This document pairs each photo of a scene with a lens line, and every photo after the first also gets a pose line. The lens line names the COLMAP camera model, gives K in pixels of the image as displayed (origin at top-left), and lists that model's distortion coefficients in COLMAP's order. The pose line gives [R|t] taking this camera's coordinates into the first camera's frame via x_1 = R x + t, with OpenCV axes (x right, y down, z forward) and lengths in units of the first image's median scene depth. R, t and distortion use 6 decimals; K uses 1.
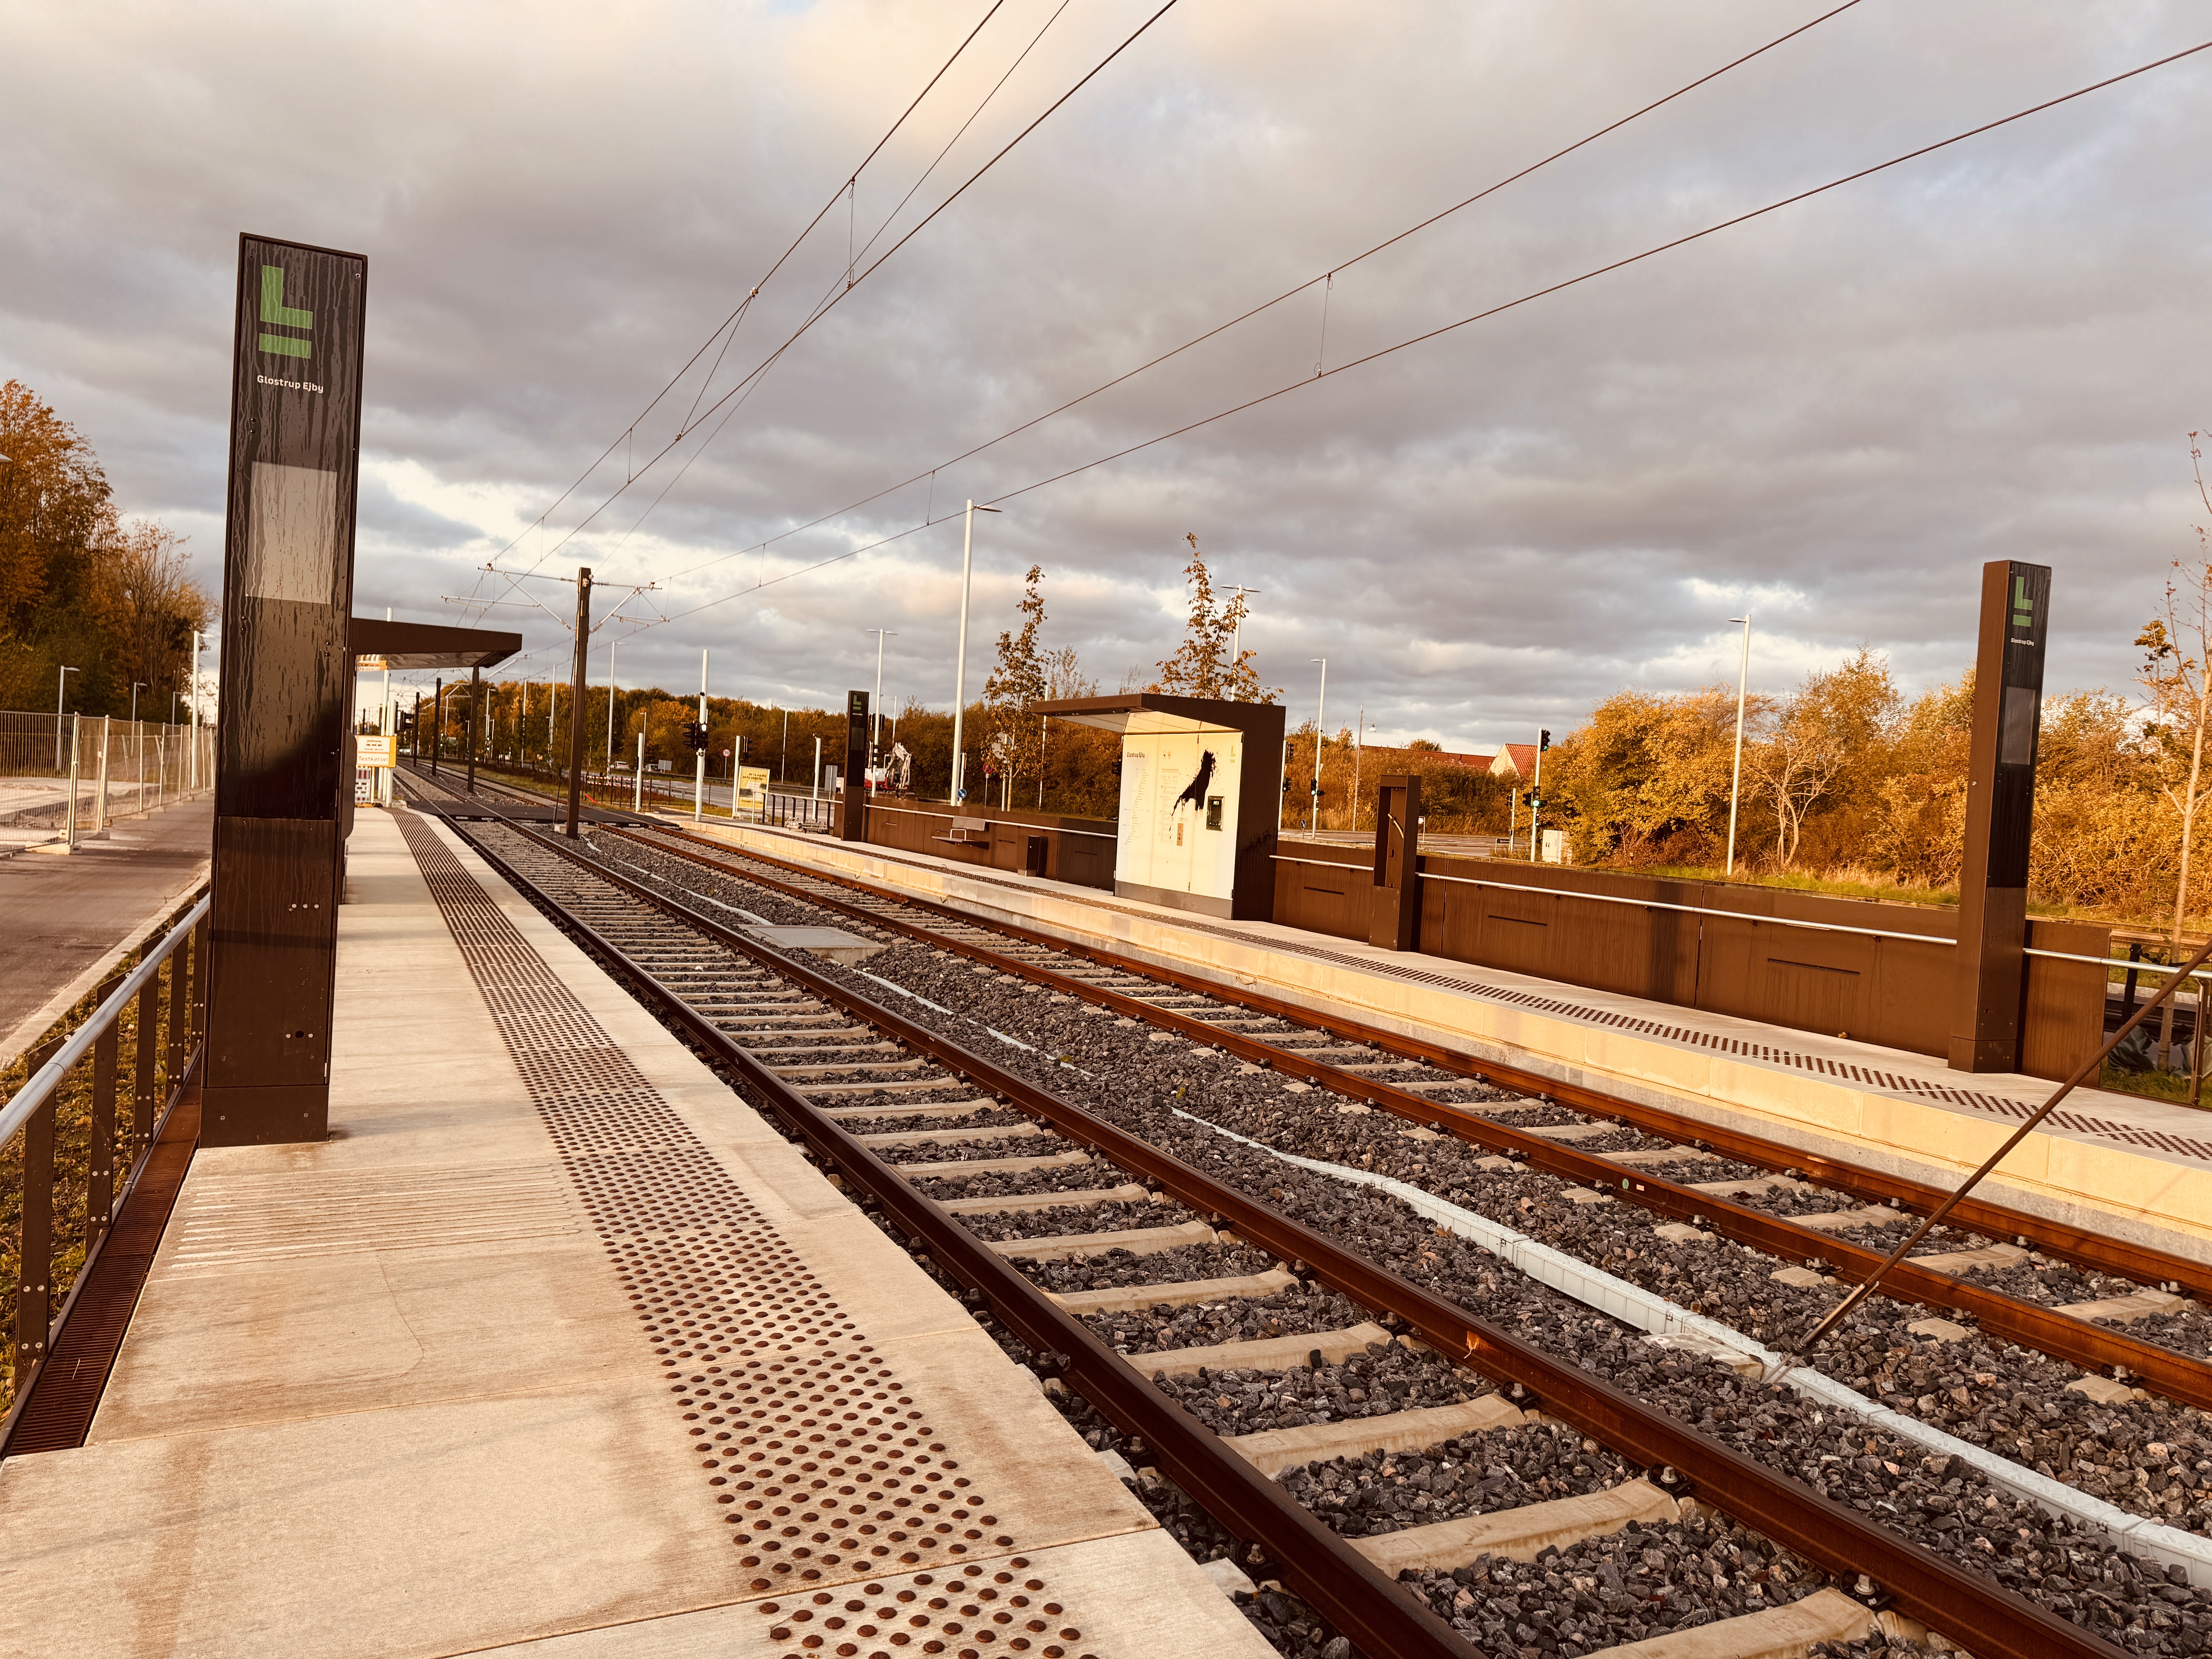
lens RADIAL K [[1542.0, 0, 1106.0], [0, 1542.0, 829.5], [0, 0, 1]] dist [0.004796, -0.010070]
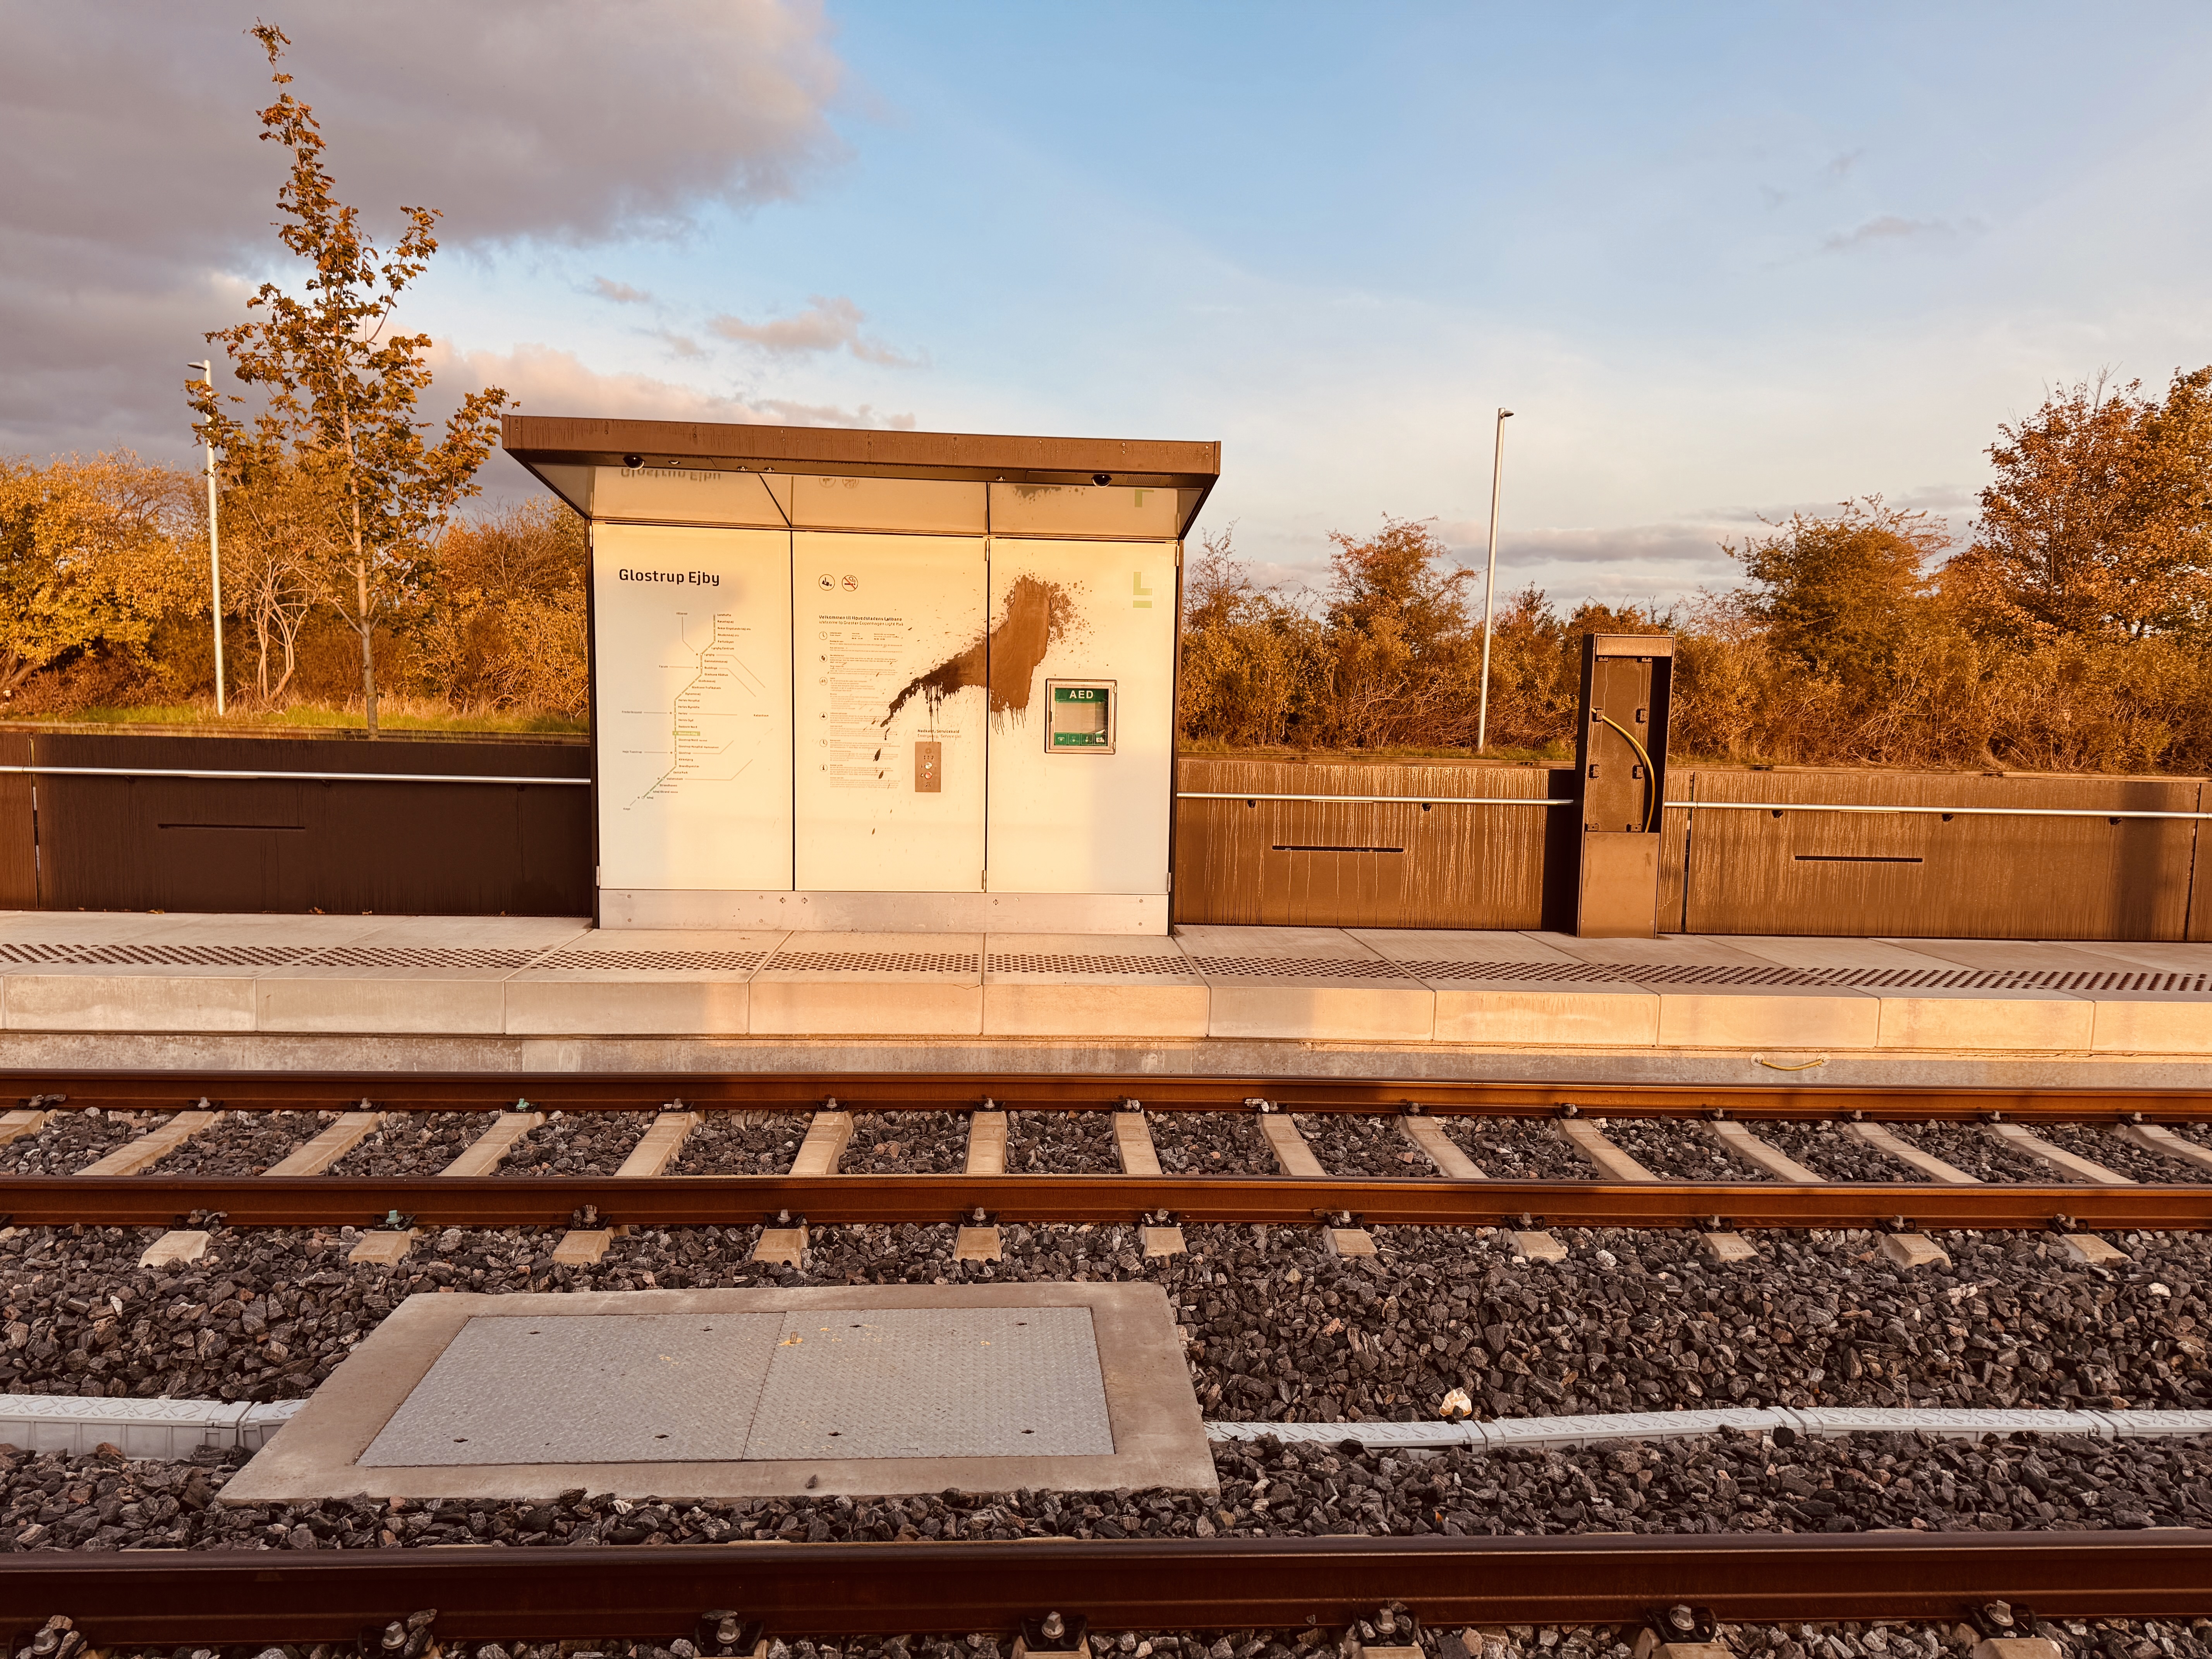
lens RADIAL K [[1542.0, 0, 1106.0], [0, 1542.0, 829.5], [0, 0, 1]] dist [0.004796, -0.010070]
pose [[0.375207, -0.148993, 0.914888, -0.335074], [0.024197, 0.988235, 0.151014, -0.045069], [-0.926625, -0.034525, 0.374398, 0.794659]]
